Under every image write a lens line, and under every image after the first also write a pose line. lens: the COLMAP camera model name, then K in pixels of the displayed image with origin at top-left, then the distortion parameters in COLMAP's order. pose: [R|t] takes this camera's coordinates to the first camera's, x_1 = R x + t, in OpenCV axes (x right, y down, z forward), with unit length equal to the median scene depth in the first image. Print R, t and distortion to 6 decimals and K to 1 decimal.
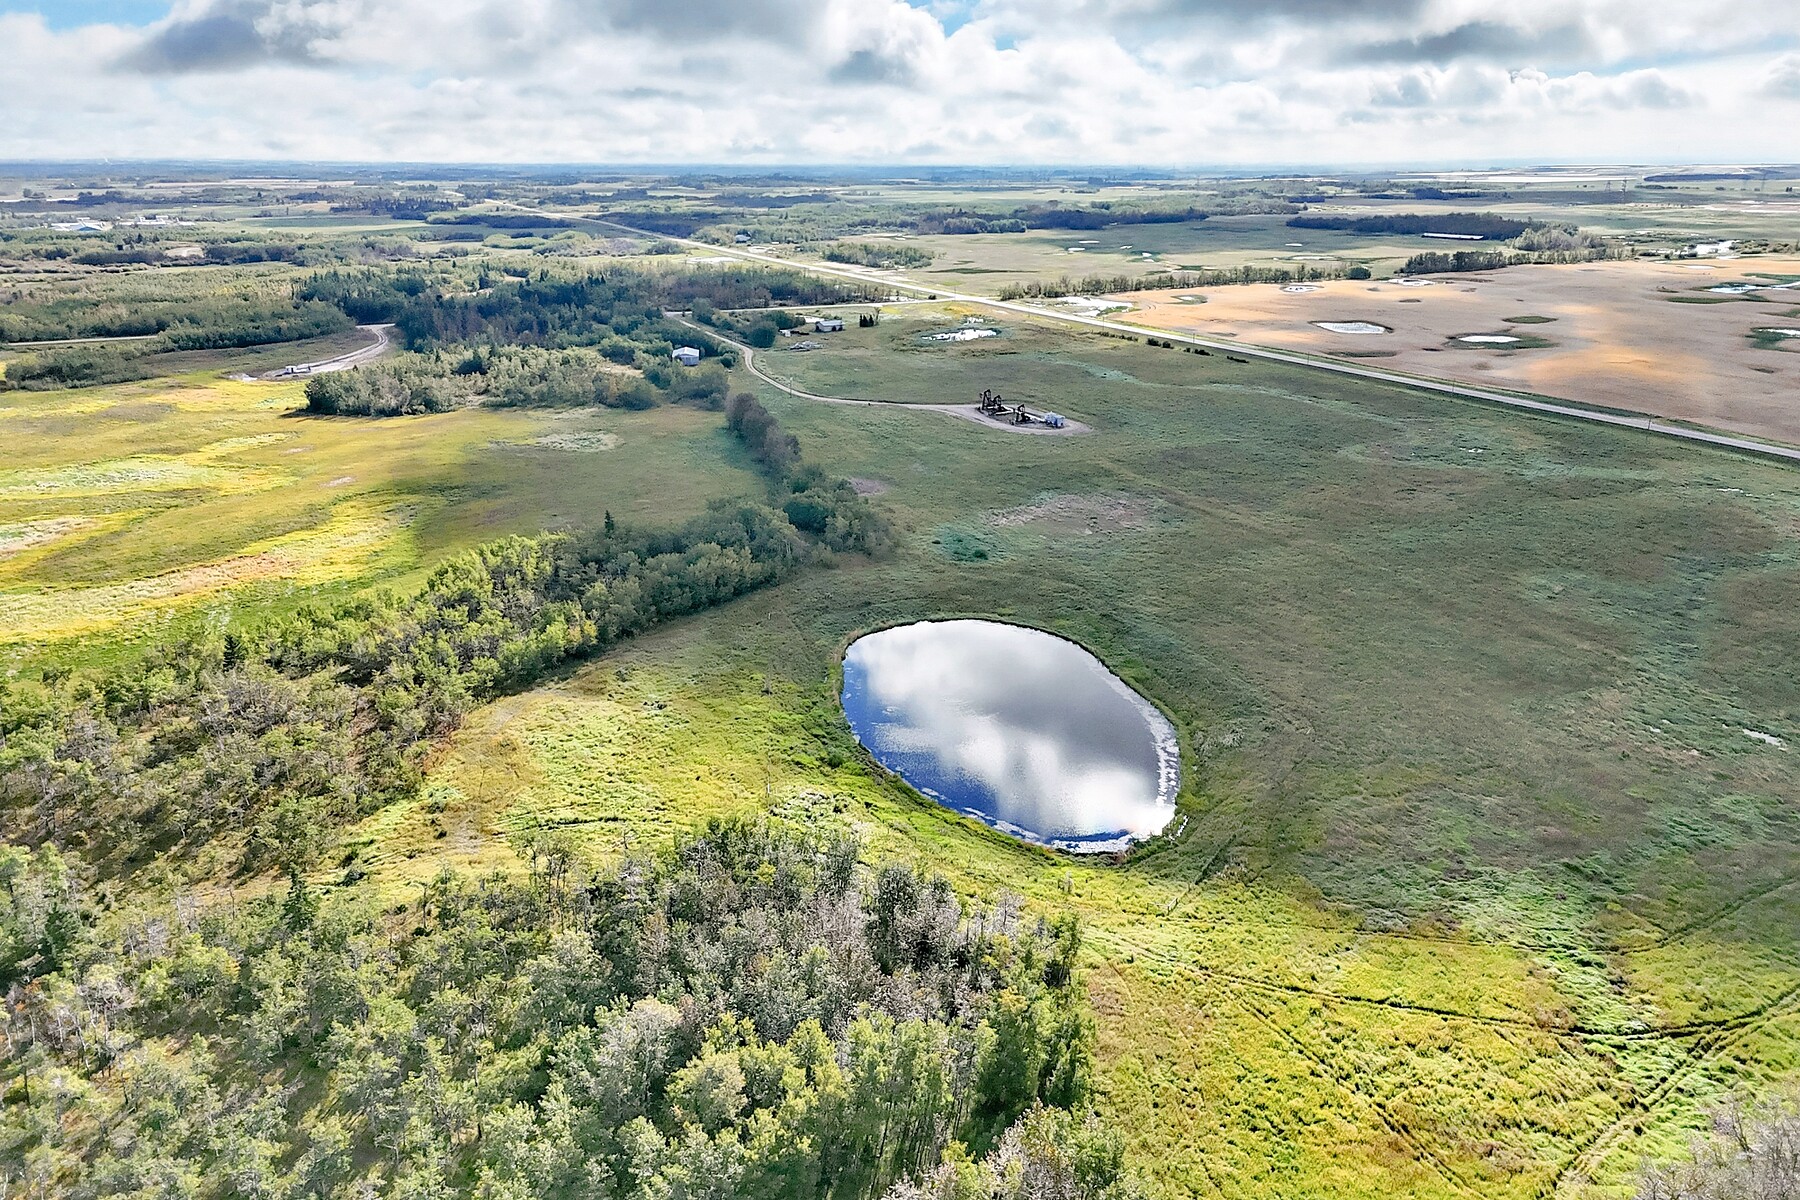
lens RADIAL K [[1319.6, 0, 903.3], [0, 1319.6, 604.6], [0, 0, 1]] dist [0.073348, -0.060330]
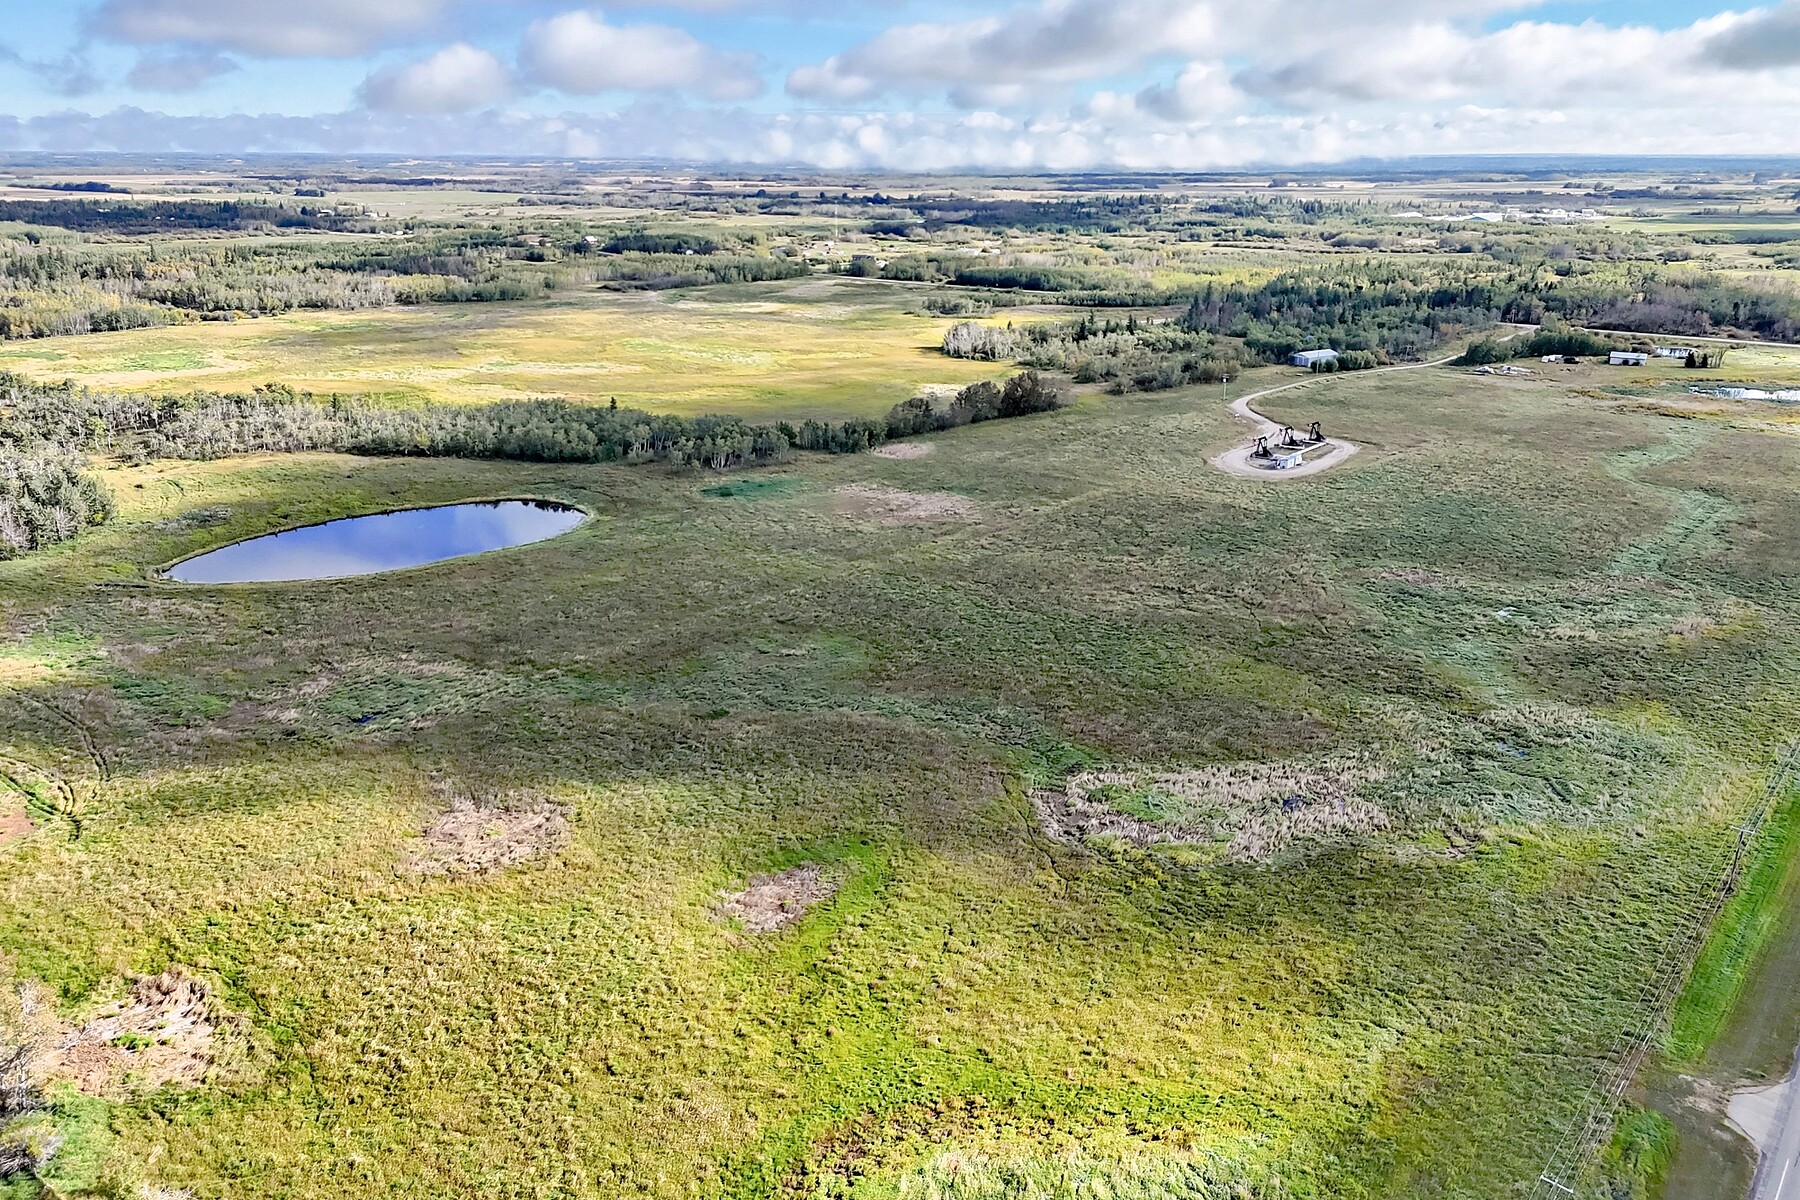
lens RADIAL K [[1319.6, 0, 899.8], [0, 1319.6, 602.1], [0, 0, 1]] dist [0.073348, -0.060330]
pose [[0.420346, 0.296211, -0.857653, 0.918751], [-0.295458, 0.938382, 0.179285, -0.160944], [0.857913, 0.178038, 0.481963, 0.470351]]
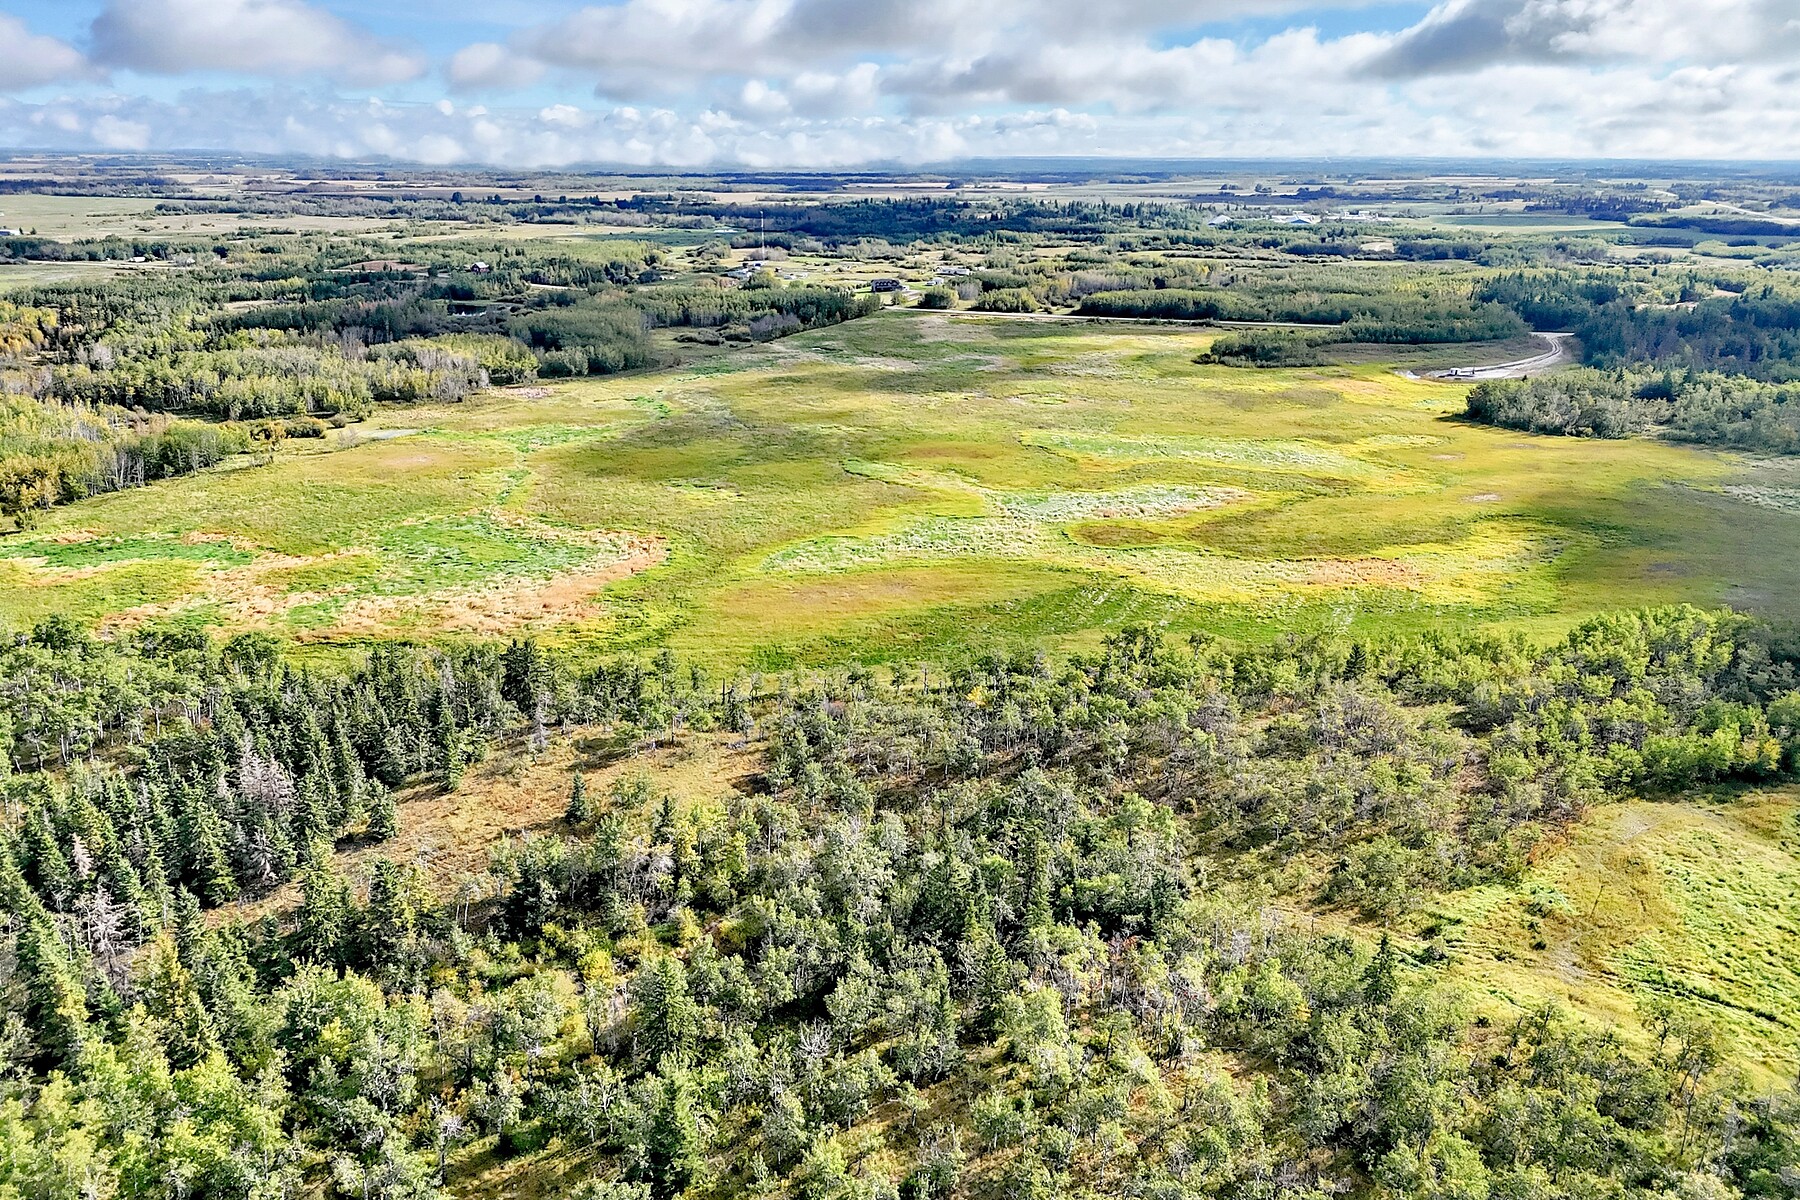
lens RADIAL K [[1319.6, 0, 907.2], [0, 1319.6, 607.8], [0, 0, 1]] dist [0.073348, -0.060330]
pose [[0.696321, 0.240945, -0.676079, -0.044868], [-0.238432, 0.966126, 0.098743, -0.011951], [0.676970, 0.092442, 0.730183, 0.033184]]
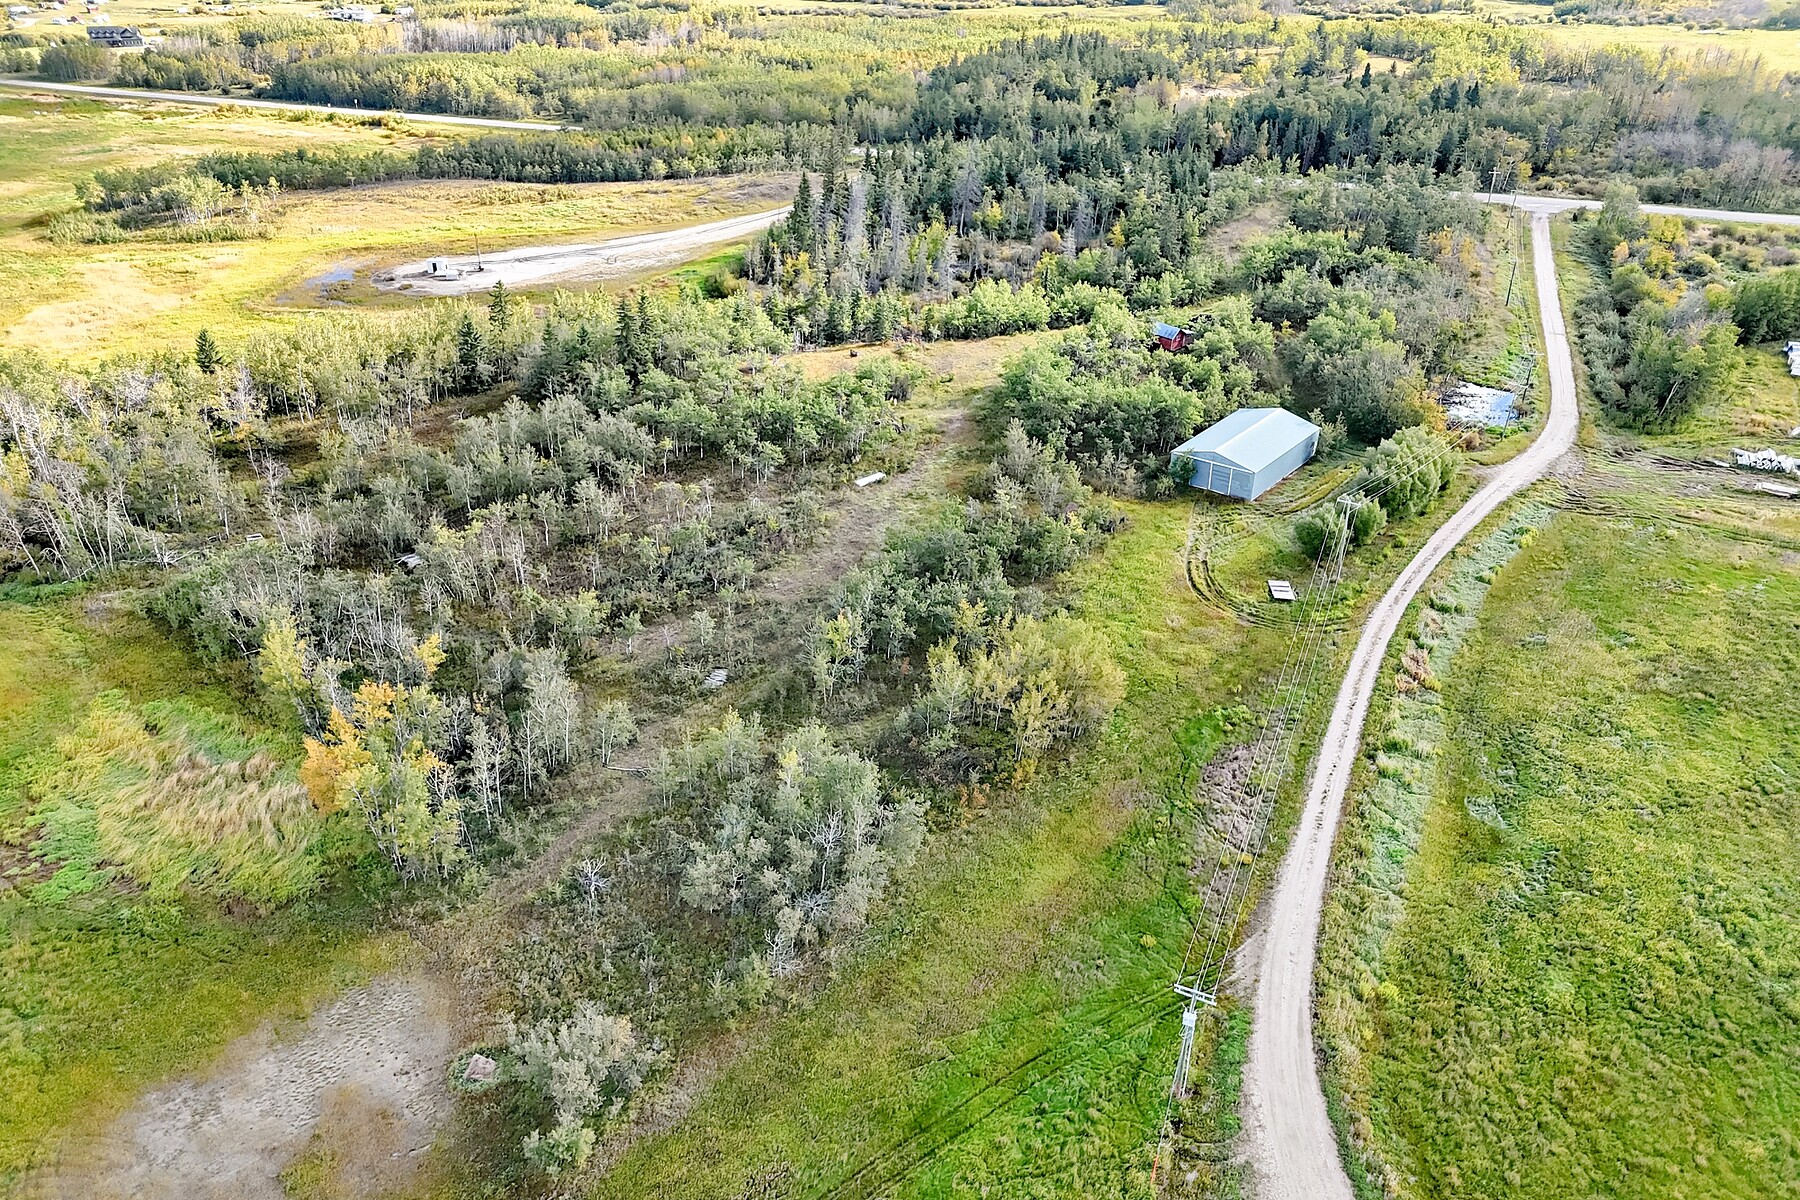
lens RADIAL K [[1319.6, 0, 903.0], [0, 1319.6, 600.1], [0, 0, 1]] dist [0.073348, -0.060330]
pose [[0.692625, 0.352028, -0.629561, -0.065967], [-0.240861, 0.935595, 0.258163, -0.335330], [0.679895, -0.027174, 0.732806, 1.157873]]
